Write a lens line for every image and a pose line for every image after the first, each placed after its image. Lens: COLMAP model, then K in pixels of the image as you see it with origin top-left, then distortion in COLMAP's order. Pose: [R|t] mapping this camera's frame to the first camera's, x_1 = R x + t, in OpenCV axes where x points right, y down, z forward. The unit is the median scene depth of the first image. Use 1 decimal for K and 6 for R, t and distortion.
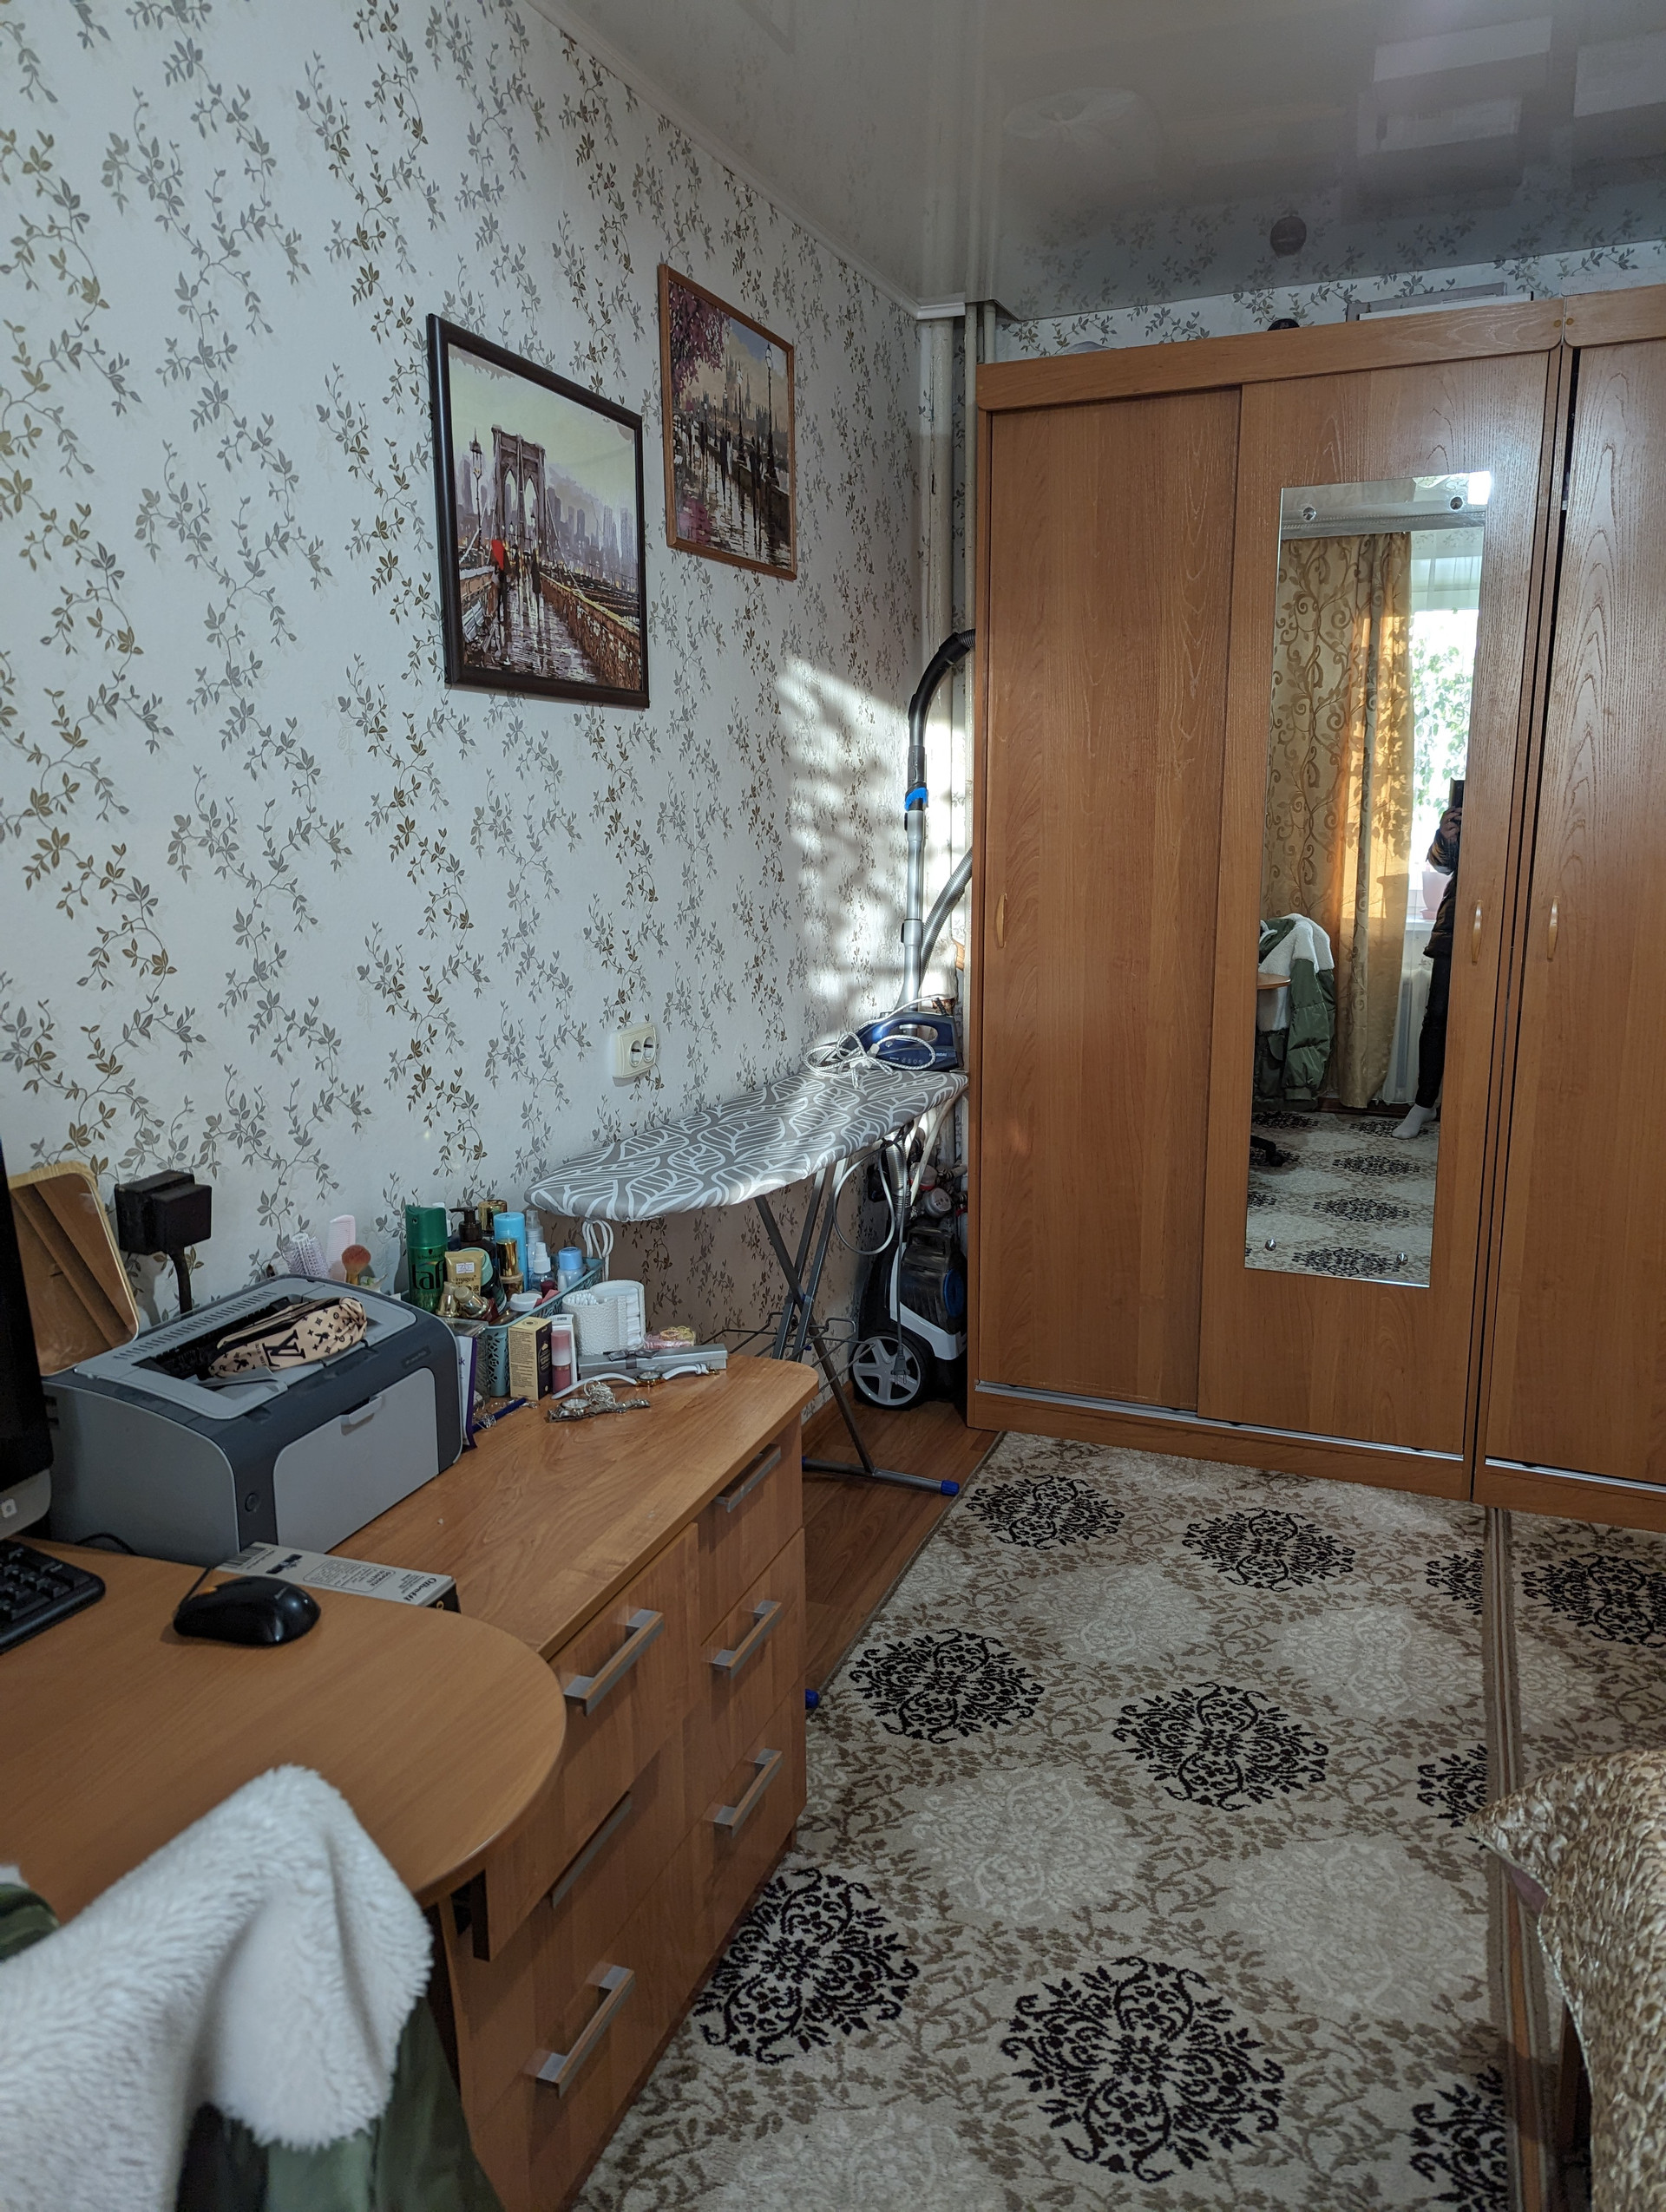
lens RADIAL K [[1555.1, 0, 843.4], [0, 1555.1, 1090.8], [0, 0, 1]] dist [0.059385, -0.044959]
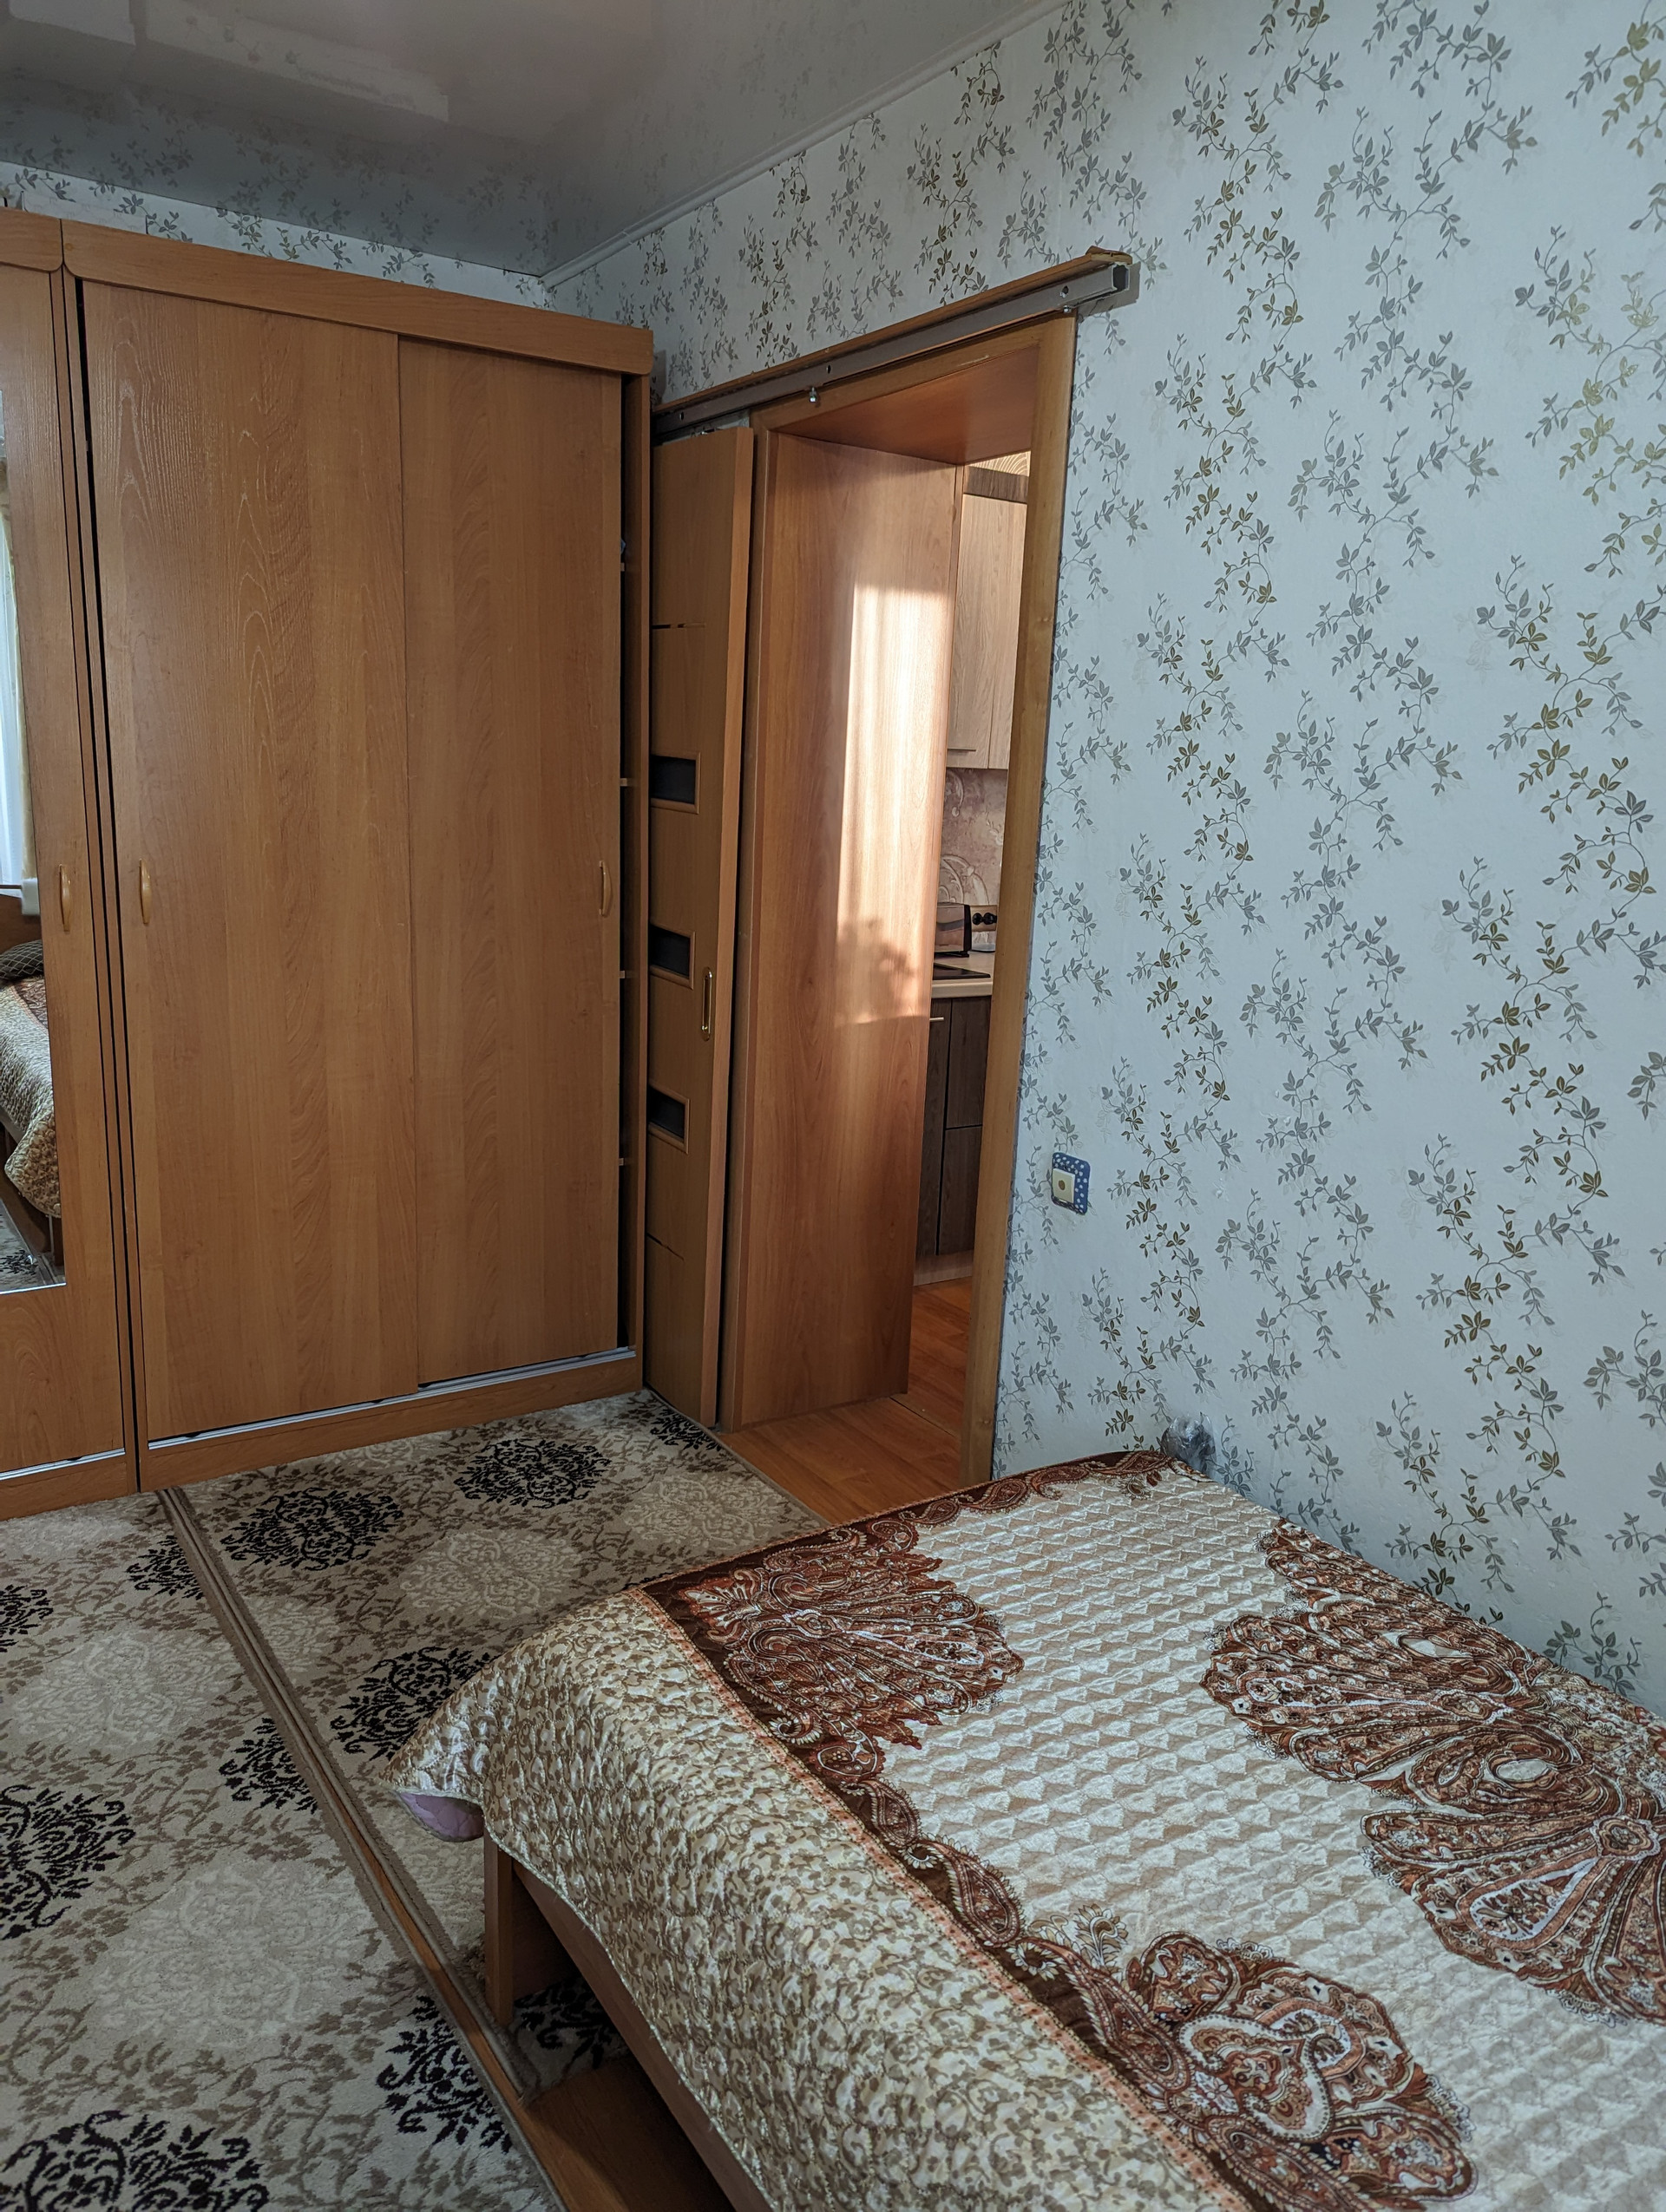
lens RADIAL K [[1555.1, 0, 834.2], [0, 1555.1, 1106.4], [0, 0, 1]] dist [0.059385, -0.044959]
pose [[0.558466, -0.144693, 0.816811, -0.158857], [0.112953, 0.988763, 0.097925, -0.024908], [-0.821801, 0.037574, 0.568534, 0.130882]]
